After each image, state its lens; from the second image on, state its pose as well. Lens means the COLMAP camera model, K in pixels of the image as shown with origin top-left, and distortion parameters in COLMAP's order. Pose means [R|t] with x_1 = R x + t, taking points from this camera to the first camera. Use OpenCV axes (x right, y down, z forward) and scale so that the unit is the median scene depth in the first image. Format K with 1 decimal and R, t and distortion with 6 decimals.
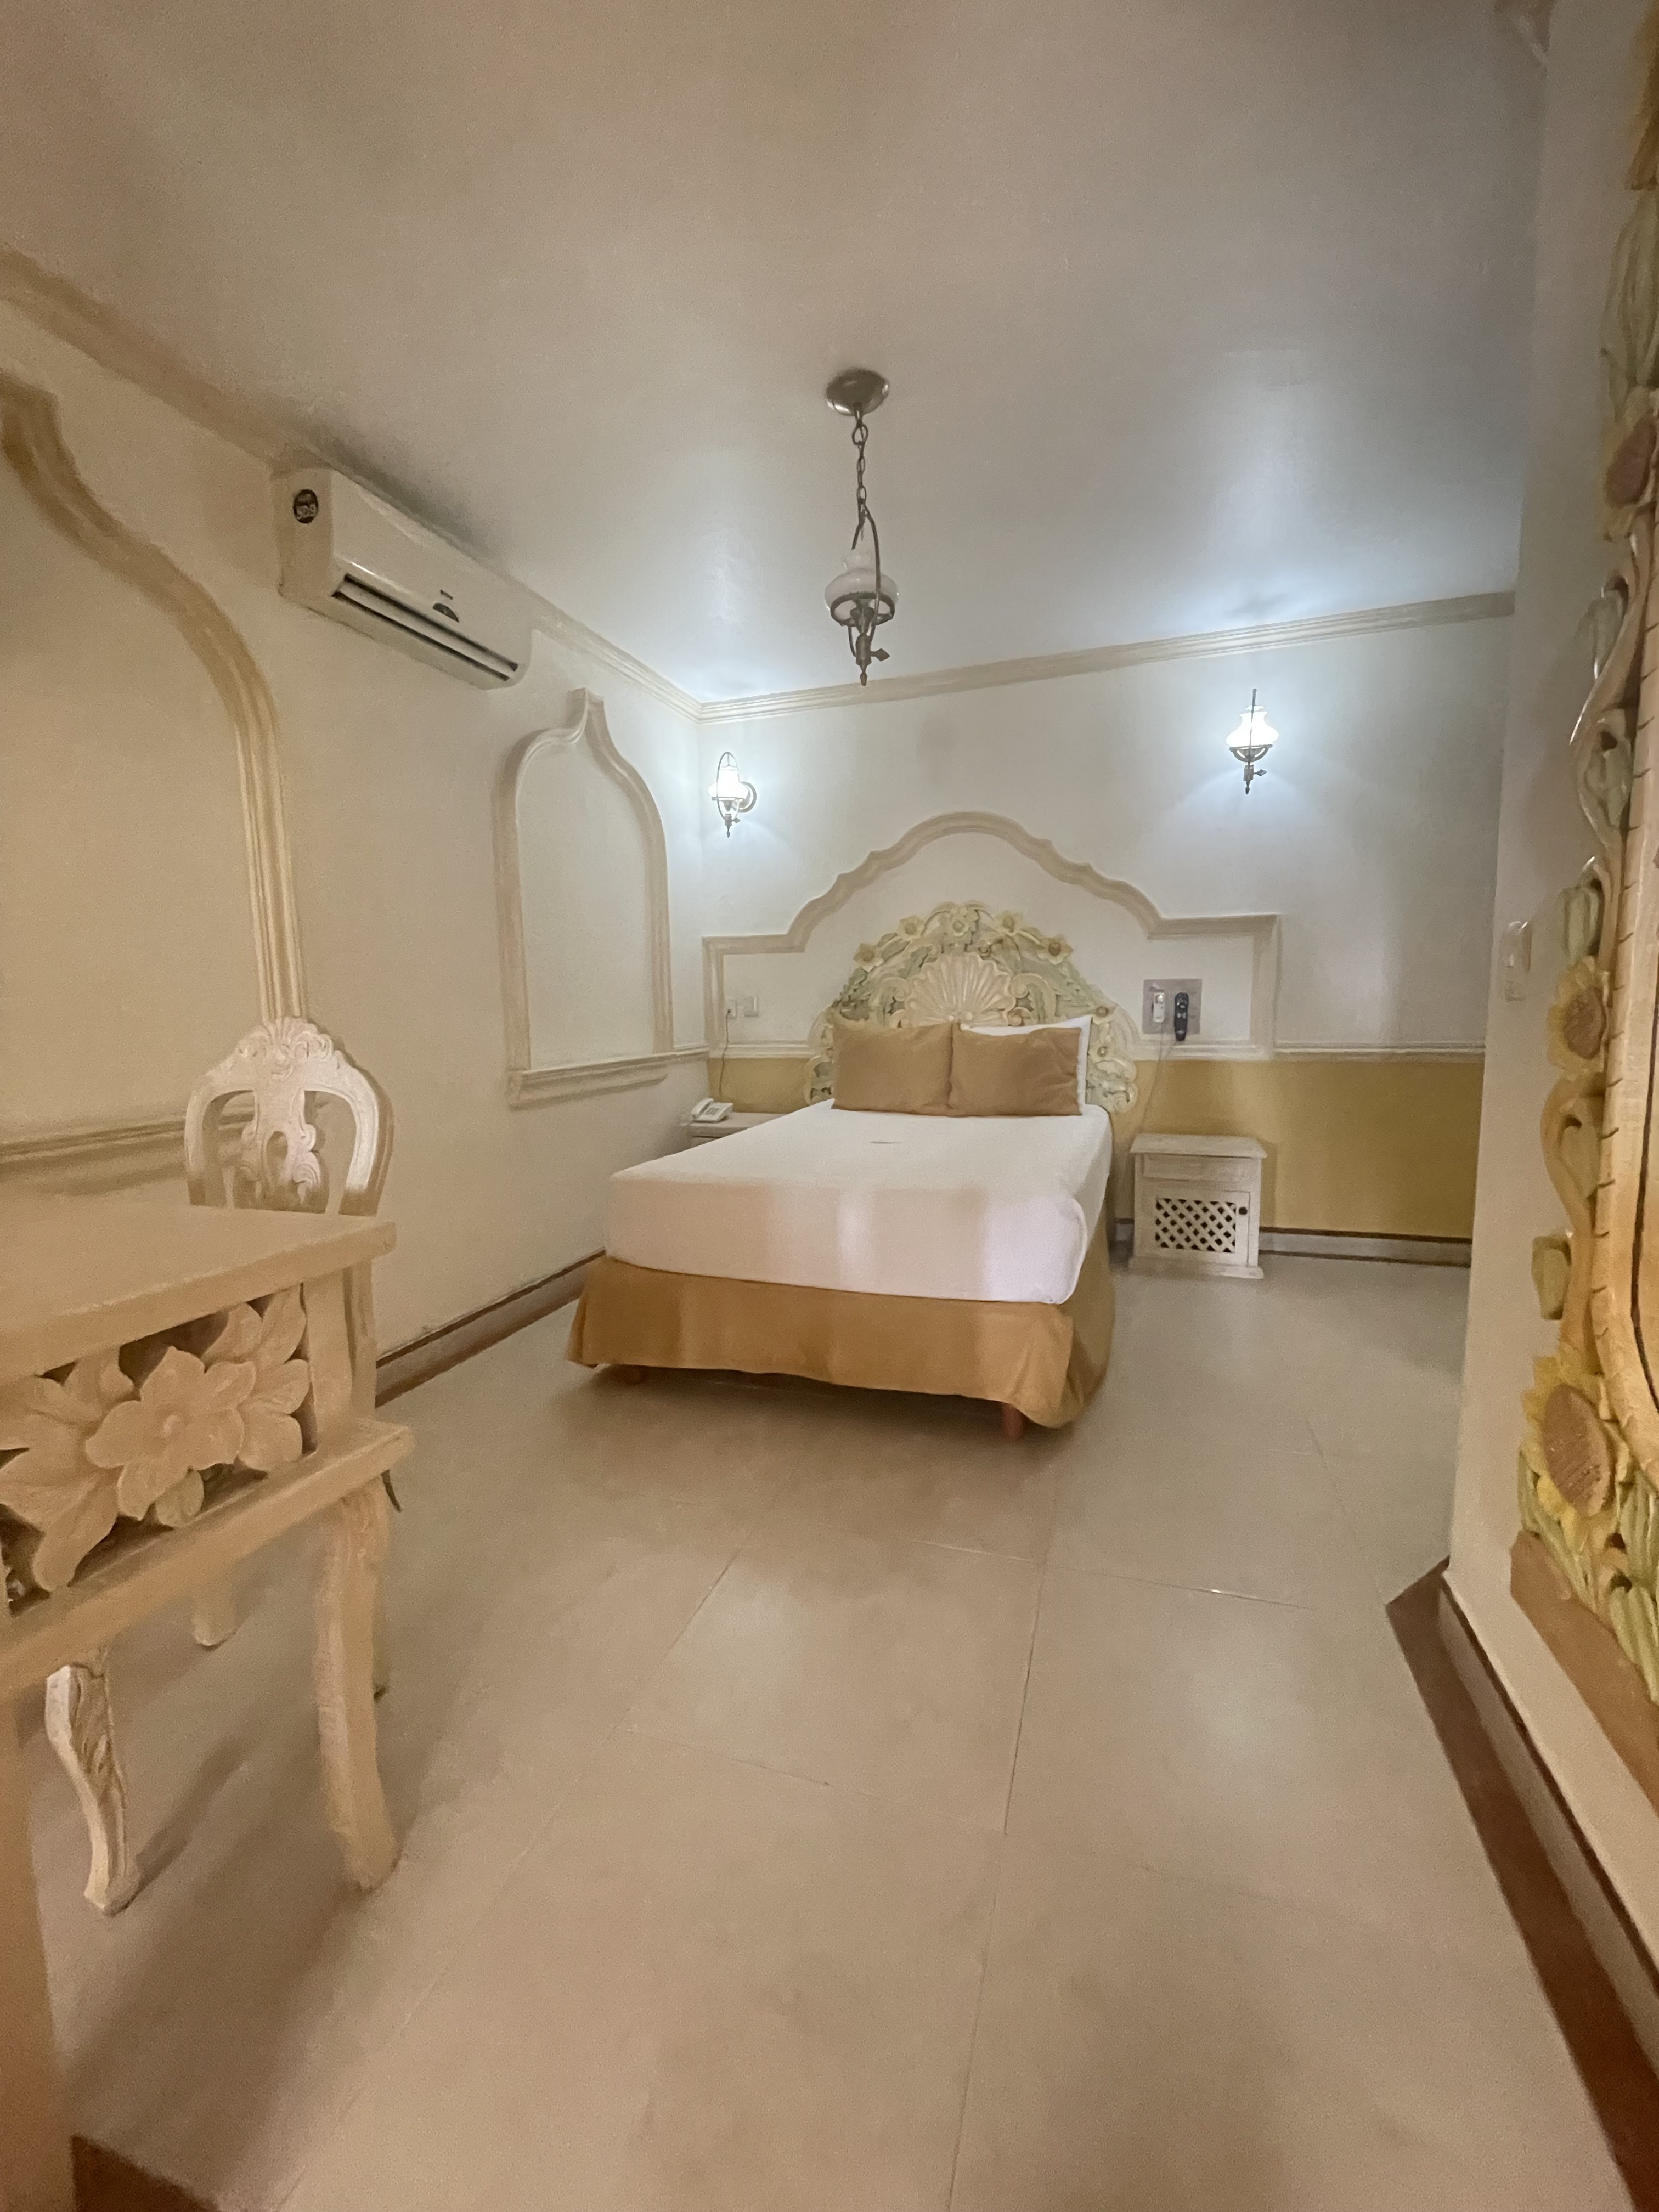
lens RADIAL K [[896.4, 0, 825.1], [0, 896.4, 1107.0], [0, 0, 1]] dist [-0.003547, -0.000239]
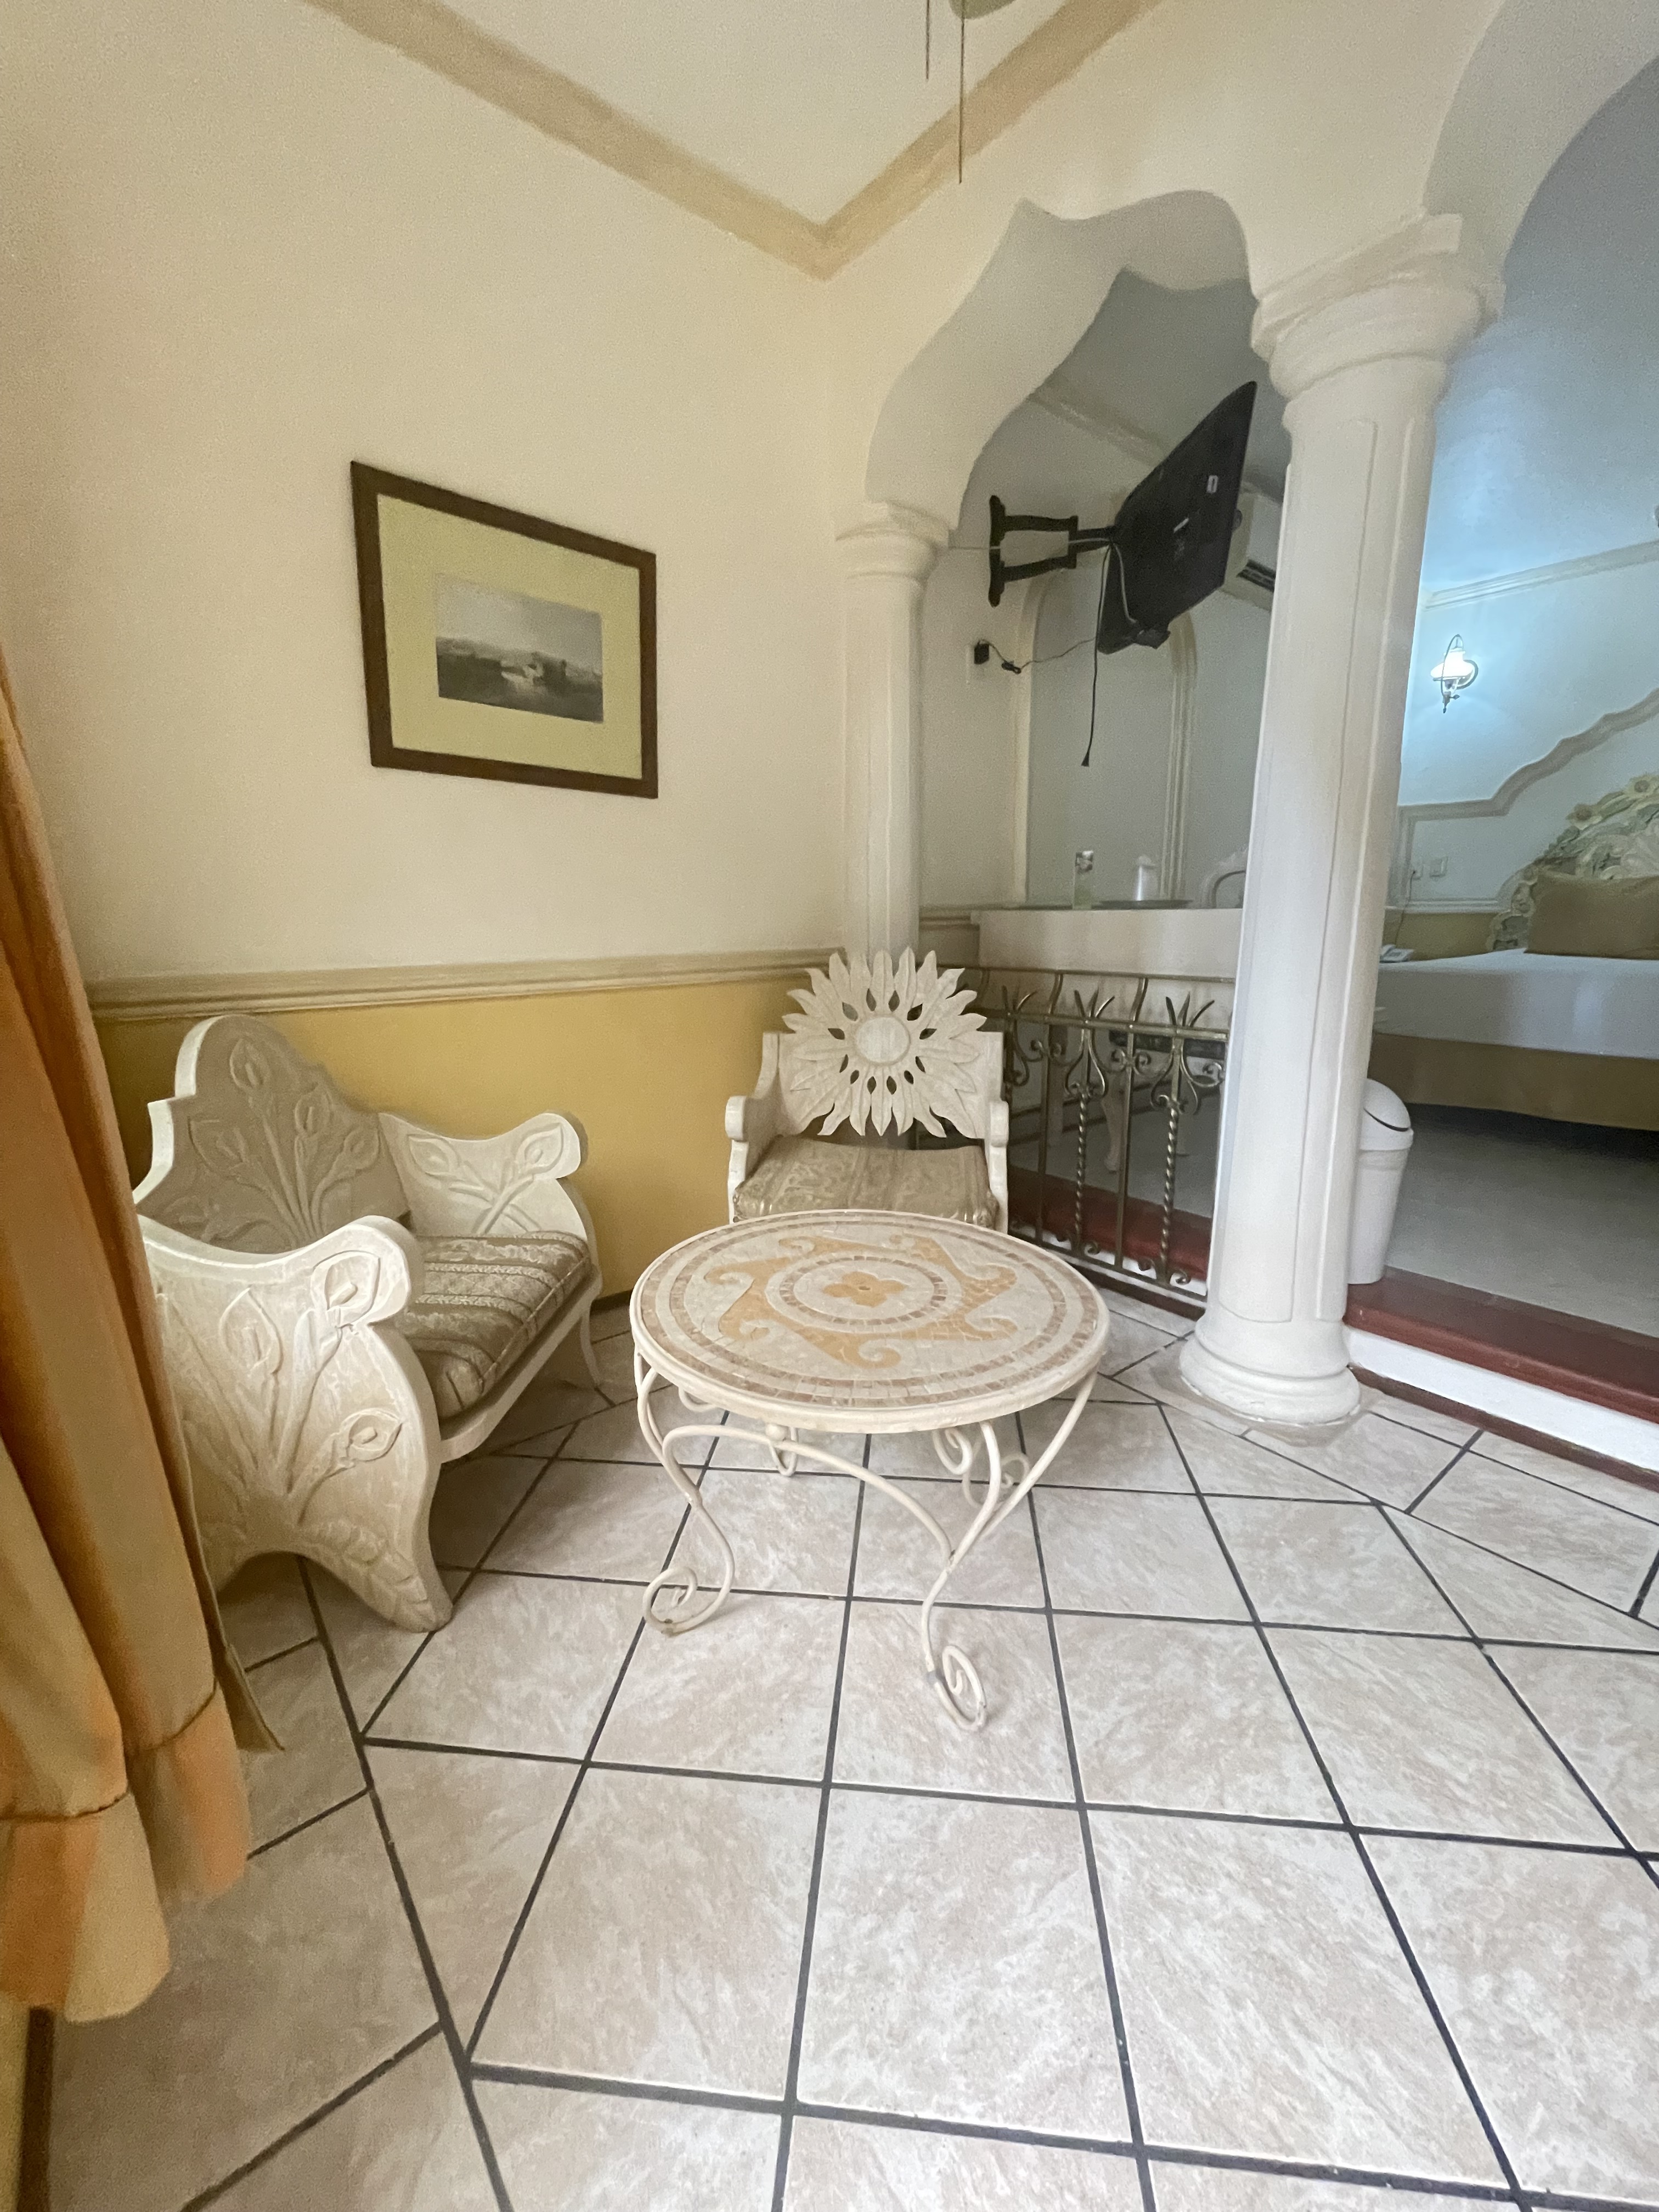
lens RADIAL K [[896.4, 0, 842.1], [0, 896.4, 1104.6], [0, 0, 1]] dist [-0.003547, -0.000239]
pose [[0.855090, 0.122681, -0.503756, -0.131952], [-0.069497, 0.989955, 0.123122, 0.107152], [0.513800, -0.070271, 0.855027, -0.410009]]
